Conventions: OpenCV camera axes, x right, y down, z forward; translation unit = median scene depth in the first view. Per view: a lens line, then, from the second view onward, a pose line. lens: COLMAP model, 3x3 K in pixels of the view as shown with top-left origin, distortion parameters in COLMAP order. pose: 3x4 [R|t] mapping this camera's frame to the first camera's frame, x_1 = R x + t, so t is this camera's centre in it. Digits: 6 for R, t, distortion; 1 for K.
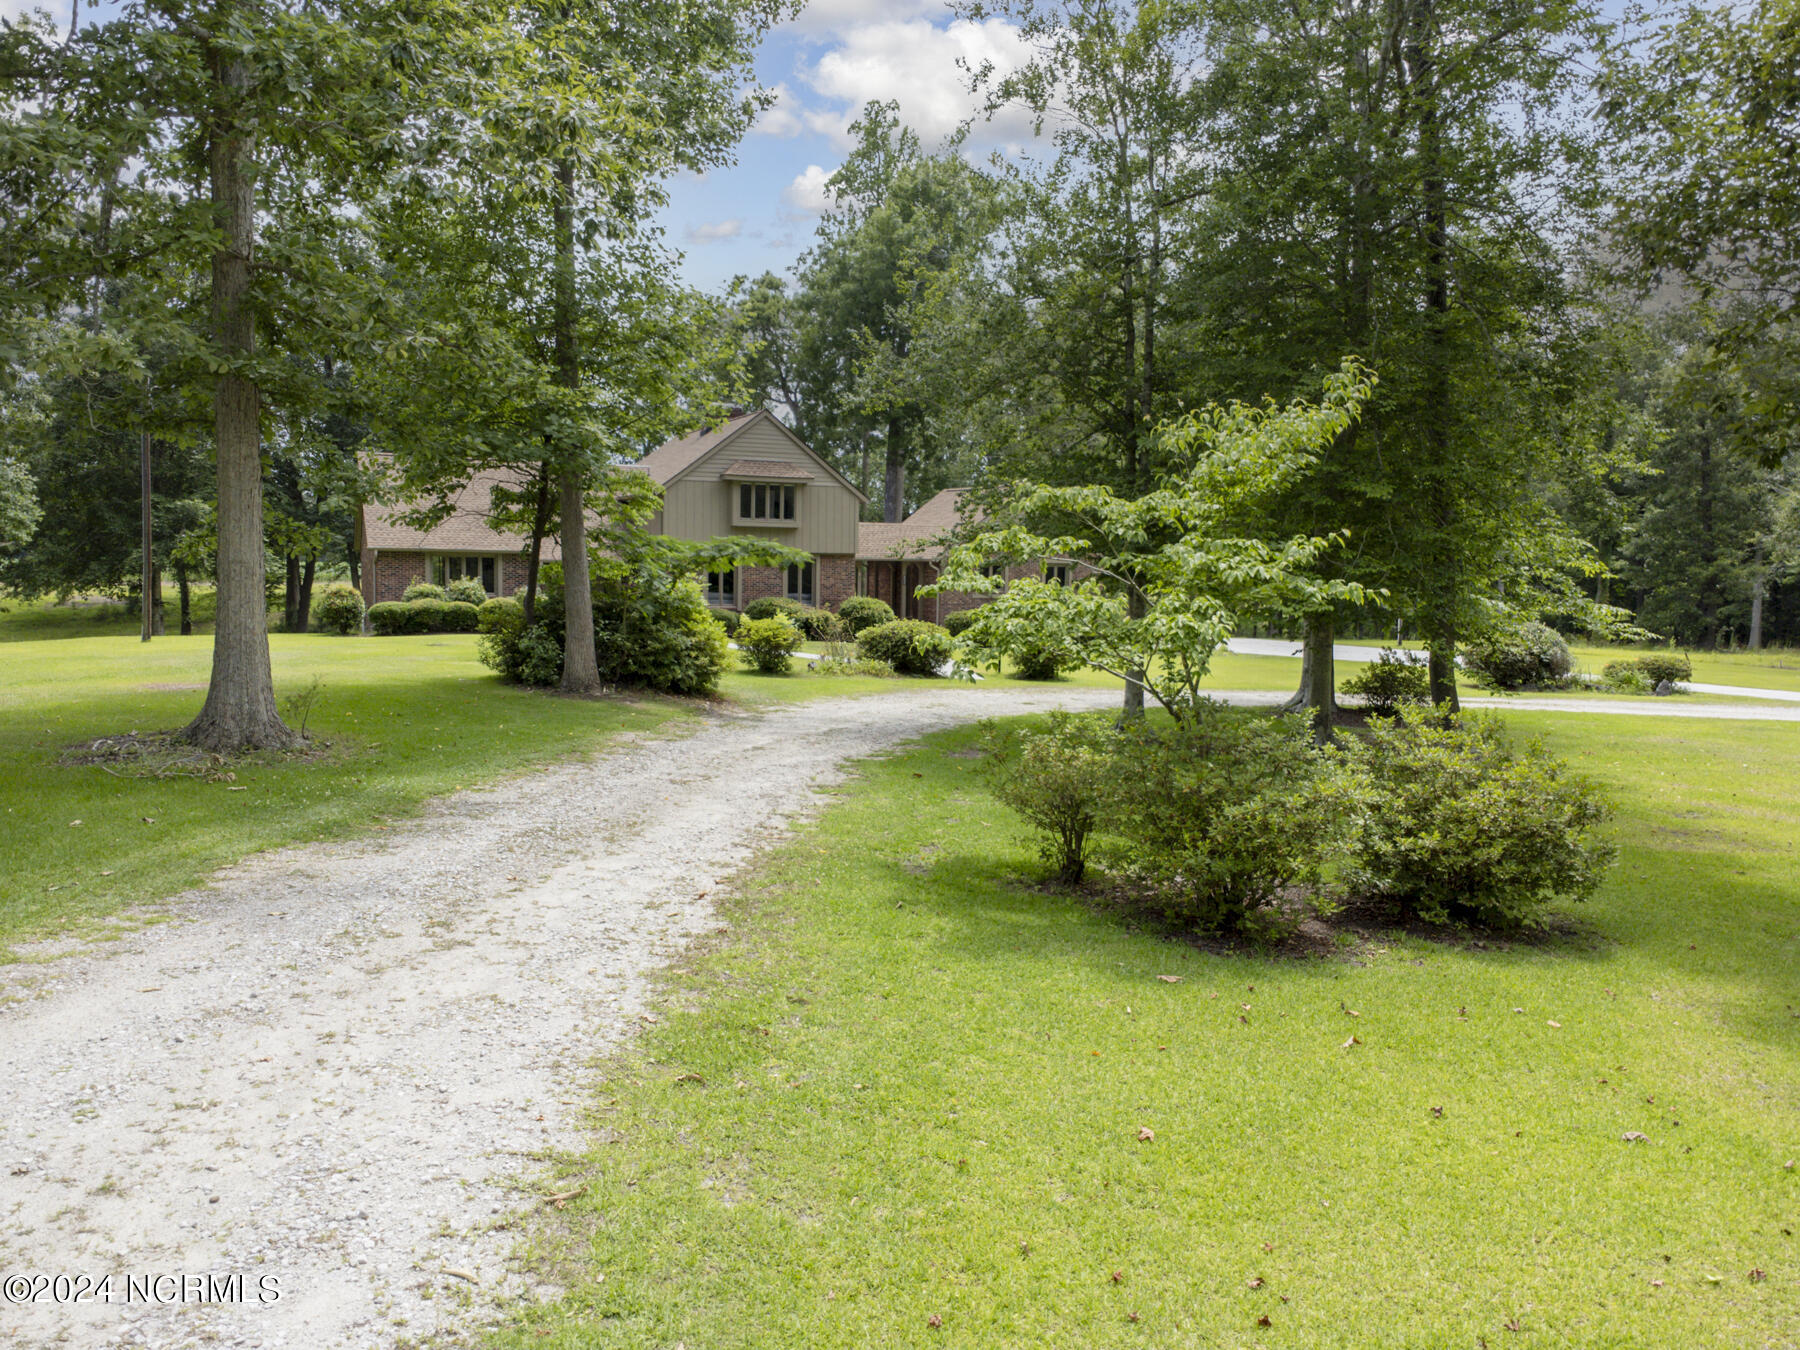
lens RADIAL K [[1274.4, 0, 900.6], [0, 1274.4, 613.9], [0, 0, 1]] dist [0.005073, -0.002607]
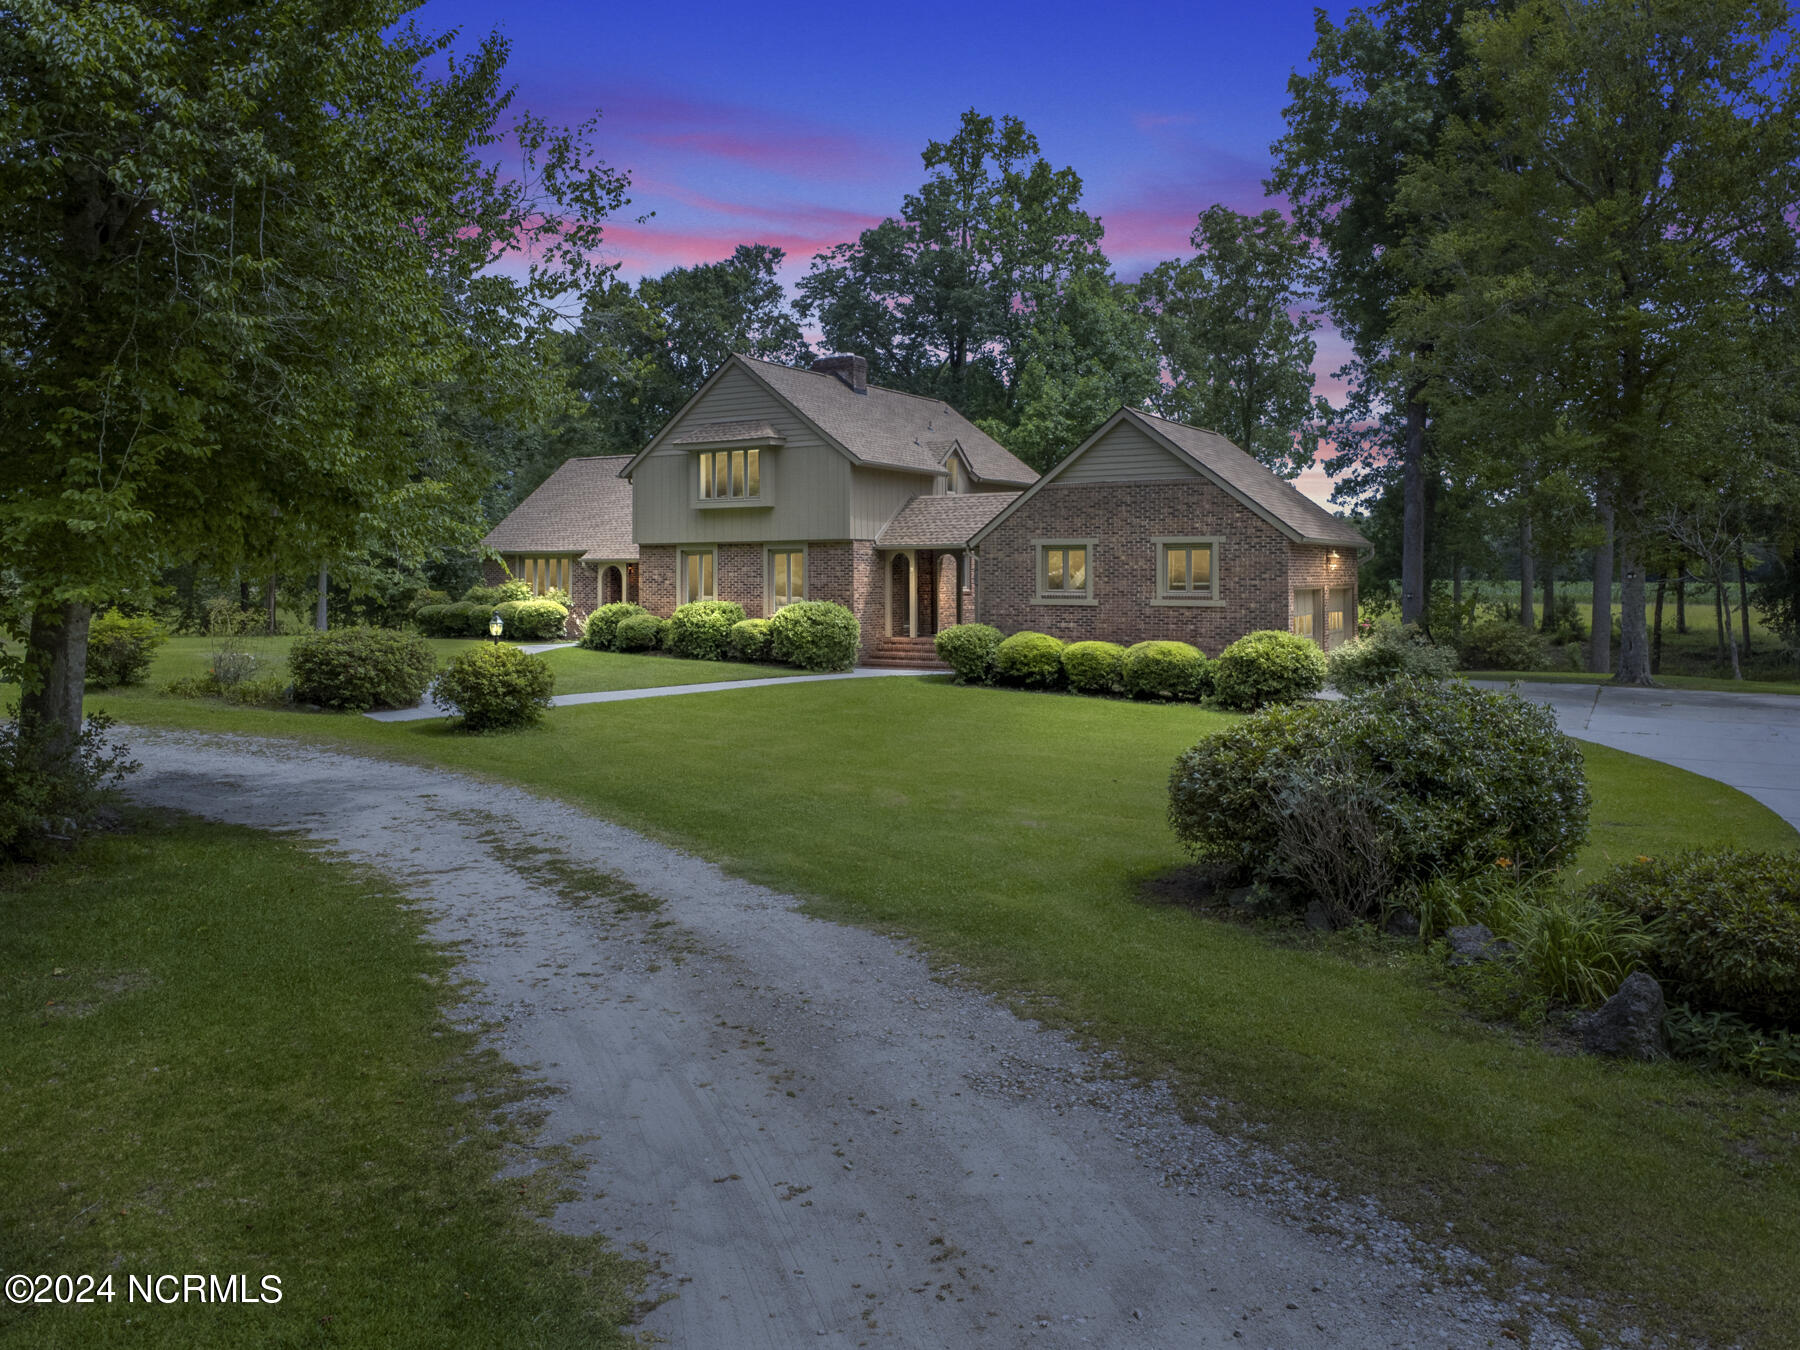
lens RADIAL K [[1323.6, 0, 899.6], [0, 1323.6, 581.6], [0, 0, 1]] dist [0.005348, -0.000653]
pose [[0.569550, -0.014118, -0.821835, 0.637202], [-0.022578, 0.999206, -0.032813, -0.001808], [0.821647, 0.037244, 0.568779, 0.692018]]
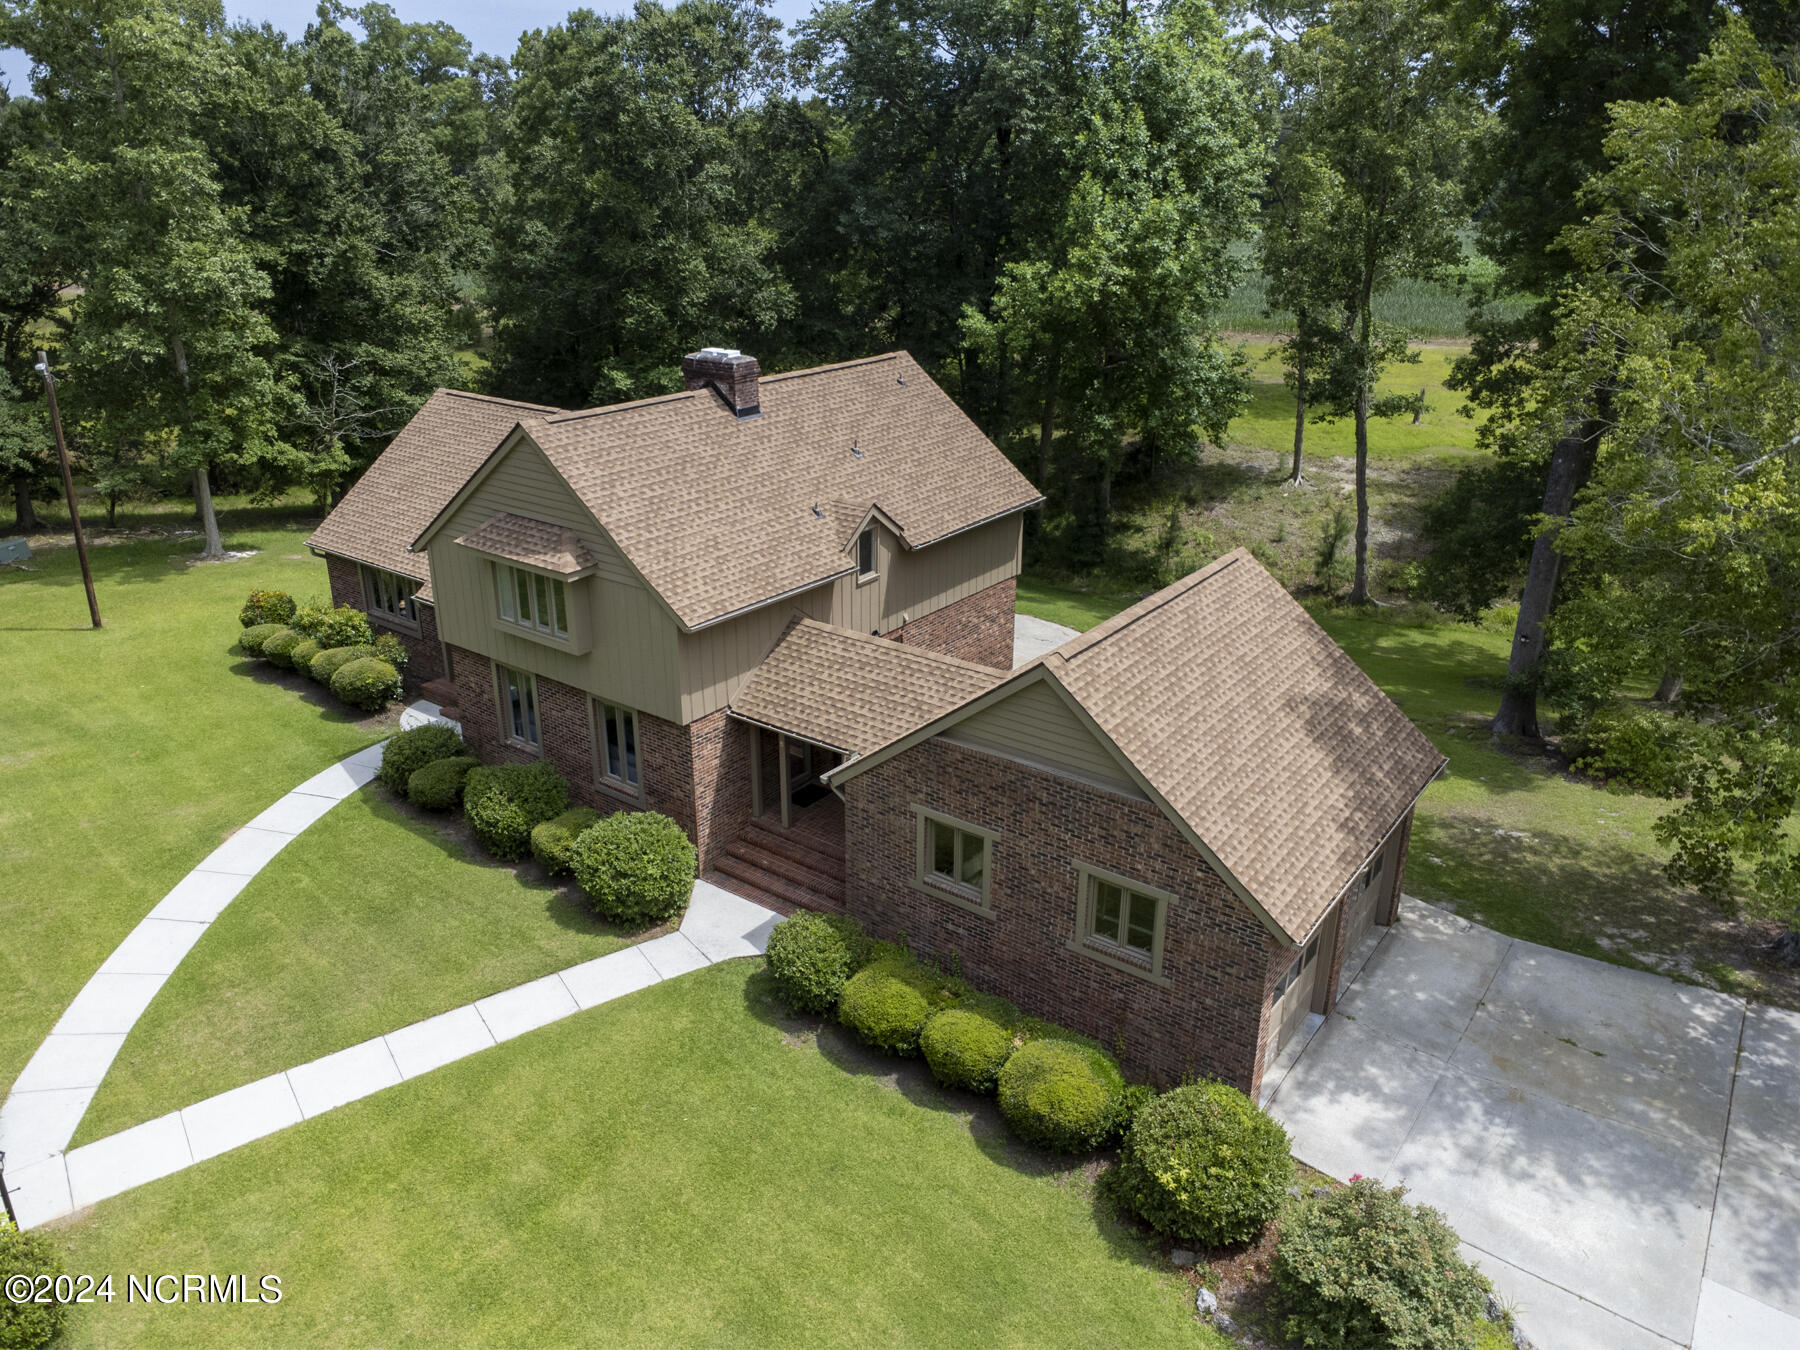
lens RADIAL K [[1288.3, 0, 900.0], [0, 1288.3, 675.0], [0, 0, 1]] dist [0.005020, -0.000716]
pose [[0.477443, 0.316508, -0.819677, 0.452966], [-0.031601, 0.938451, 0.343964, -0.266659], [0.878094, -0.138321, 0.458059, 0.953582]]
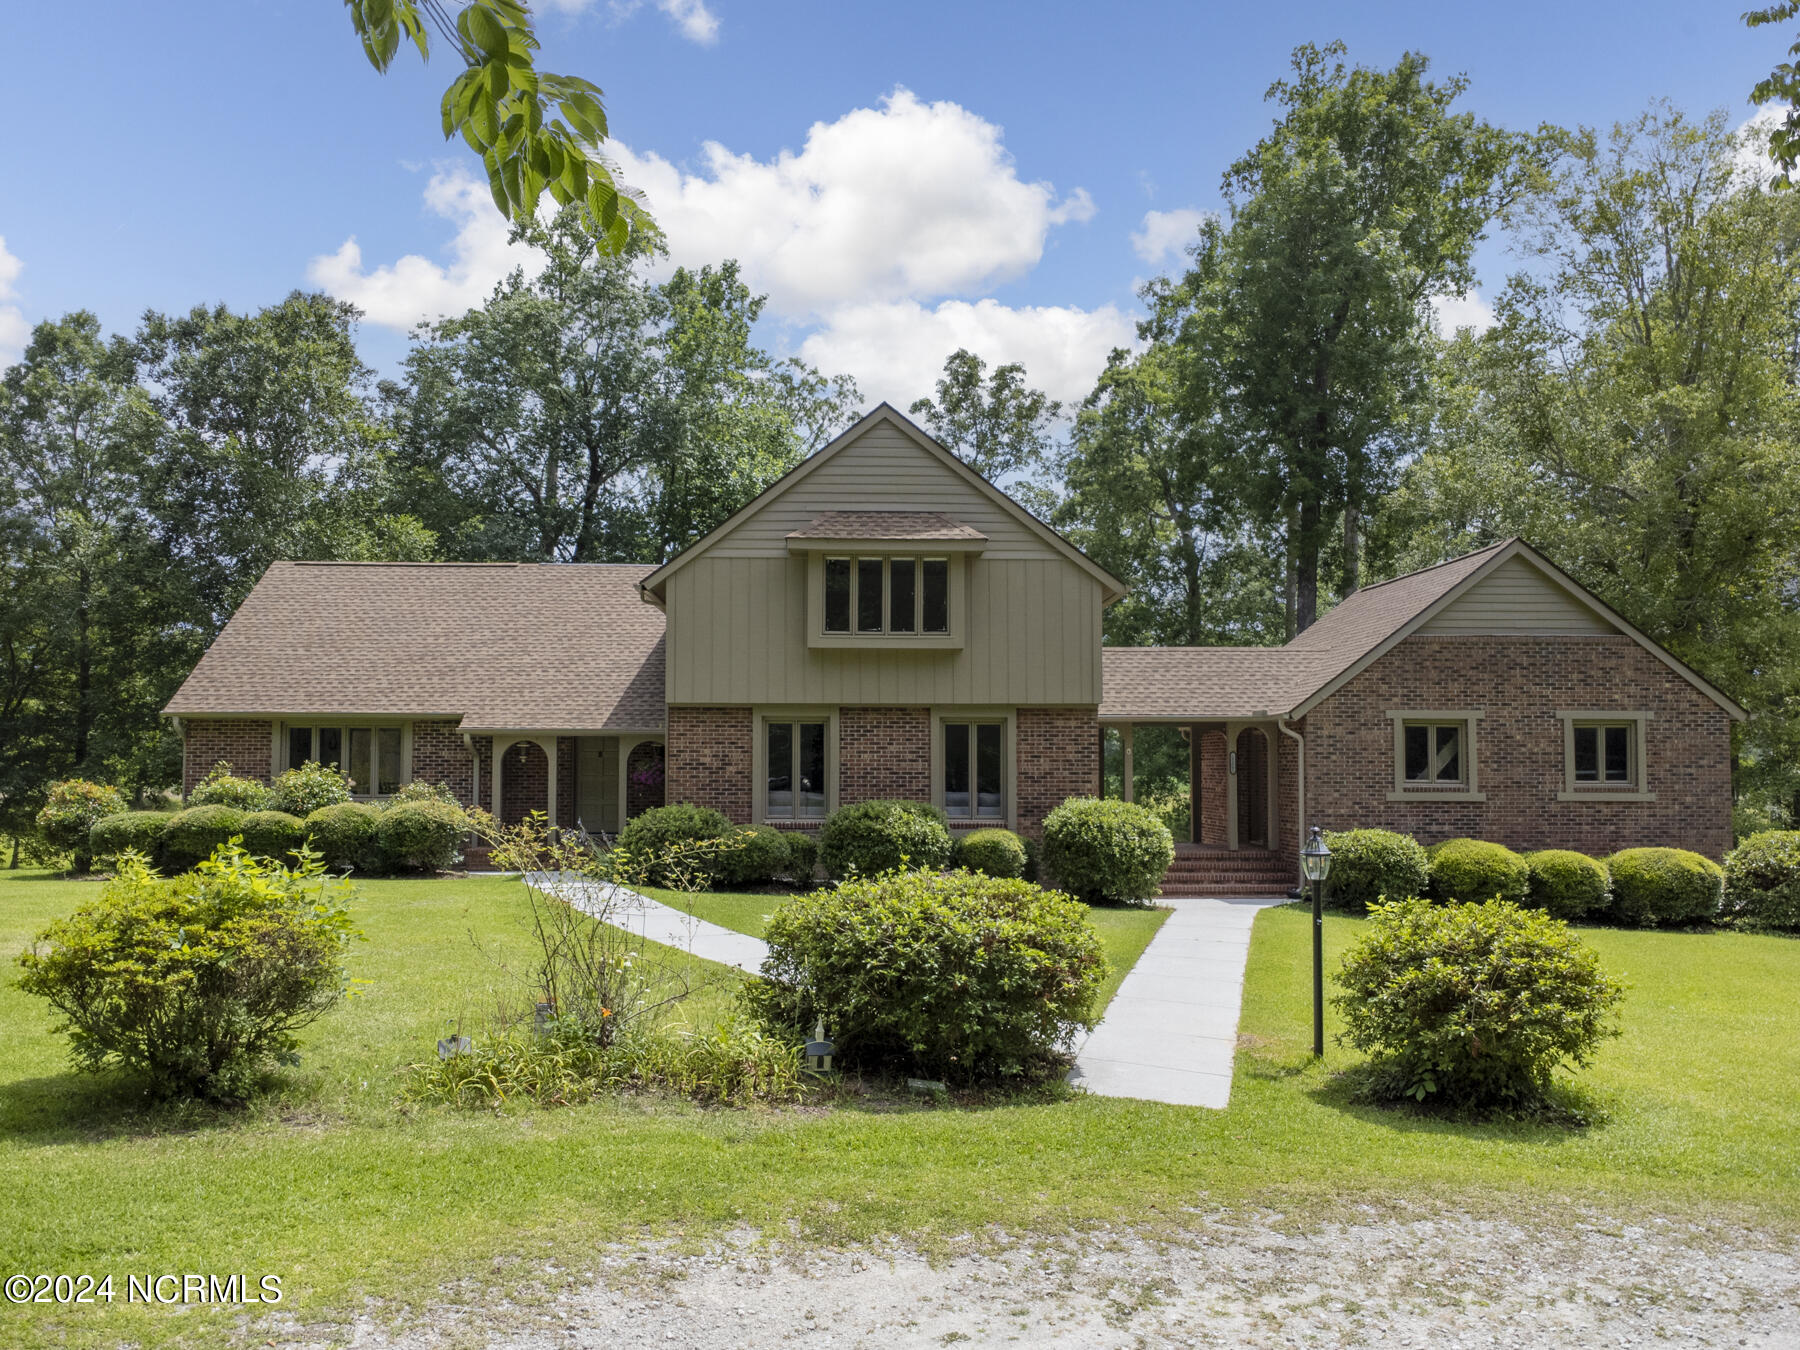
lens RADIAL K [[1334.3, 0, 905.8], [0, 1334.3, 729.0], [0, 0, 1]] dist [0.006385, -0.004926]
pose [[0.923345, -0.025273, -0.383140, 0.094620], [-0.002780, 0.997365, -0.072490, -0.004210], [0.383962, 0.067998, 0.920842, 0.600705]]
